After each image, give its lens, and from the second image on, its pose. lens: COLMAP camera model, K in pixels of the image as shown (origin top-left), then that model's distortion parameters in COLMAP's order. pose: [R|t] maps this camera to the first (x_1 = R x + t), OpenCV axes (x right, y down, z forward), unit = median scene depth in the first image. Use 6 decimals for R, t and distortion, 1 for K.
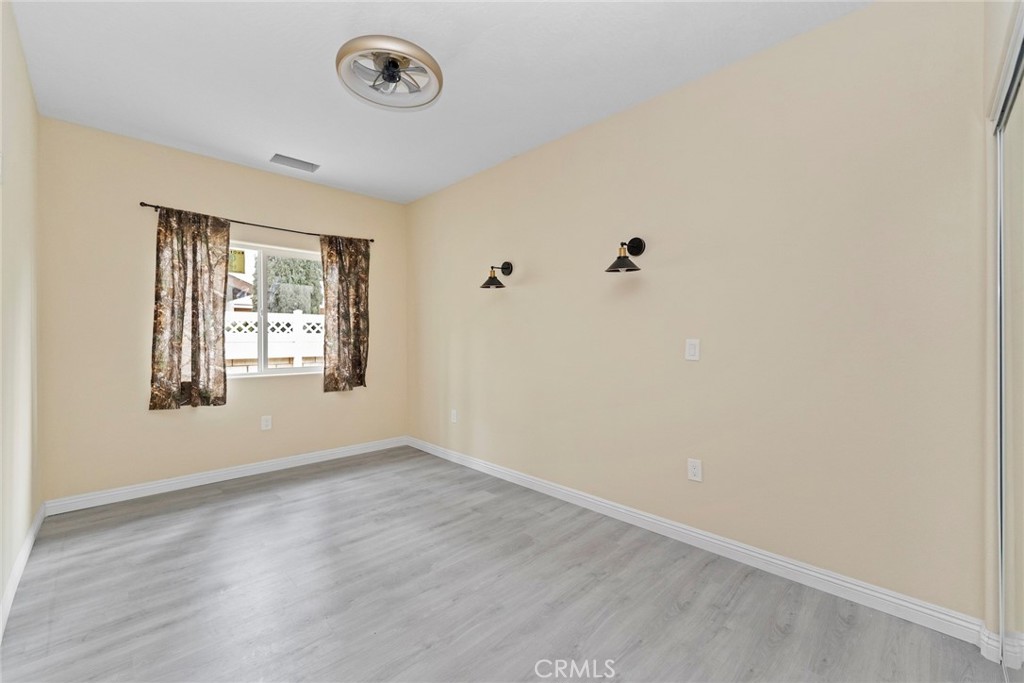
lens RADIAL K [[422.3, 0, 510.1], [0, 422.3, 336.3], [0, 0, 1]] dist [0.003340, -0.000041]
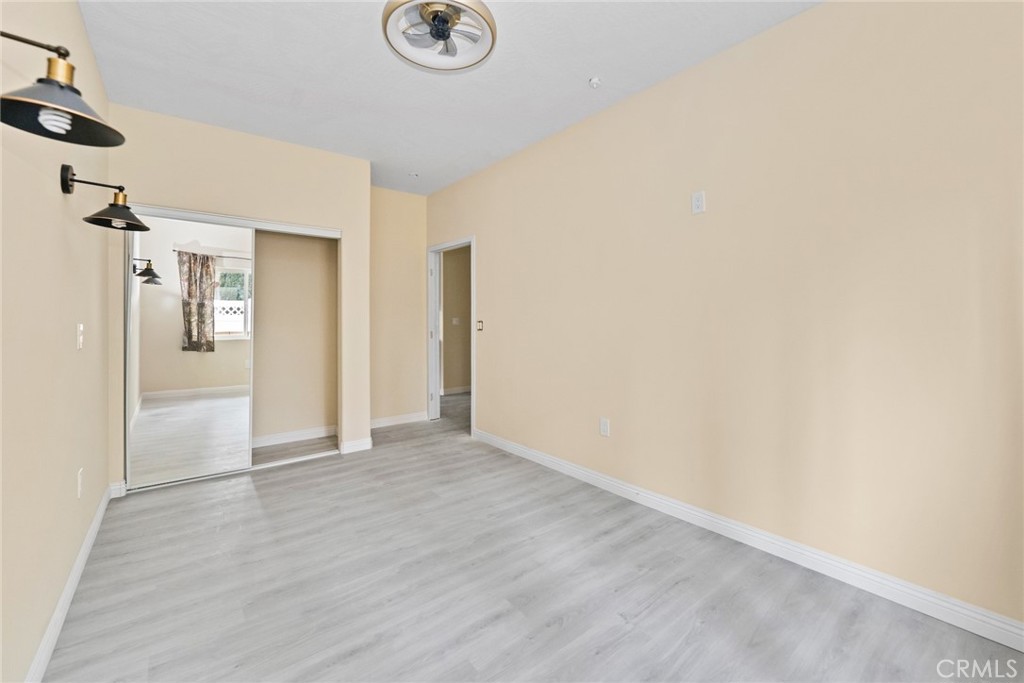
lens RADIAL K [[422.3, 0, 511.1], [0, 422.3, 333.0], [0, 0, 1]] dist [0.003340, -0.000041]
pose [[-0.994404, 0.001977, 0.105621, -0.514120], [0.005430, 0.999460, 0.032419, 0.003668], [-0.105500, 0.032811, -0.993878, 1.830255]]
